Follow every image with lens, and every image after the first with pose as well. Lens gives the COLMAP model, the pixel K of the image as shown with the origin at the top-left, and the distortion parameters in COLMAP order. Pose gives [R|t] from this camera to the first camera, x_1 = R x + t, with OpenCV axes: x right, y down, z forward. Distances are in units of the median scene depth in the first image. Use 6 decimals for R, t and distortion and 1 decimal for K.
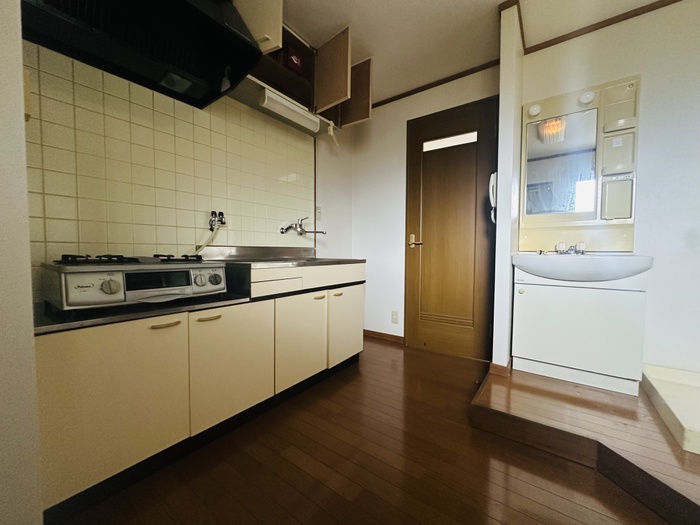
lens RADIAL K [[278.8, 0, 350.0], [0, 278.8, 262.5], [0, 0, 1]] dist [-0.002535, 0.000116]
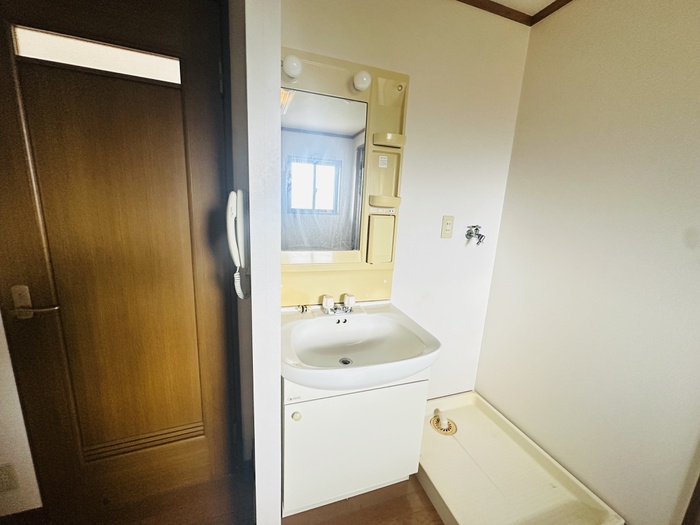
lens RADIAL K [[278.8, 0, 350.0], [0, 278.8, 262.5], [0, 0, 1]] dist [-0.002535, 0.000116]
pose [[0.572428, -0.139982, 0.807918, 0.260903], [-0.013335, 0.983600, 0.179869, -0.299175], [-0.819846, -0.113736, 0.561174, 0.617846]]
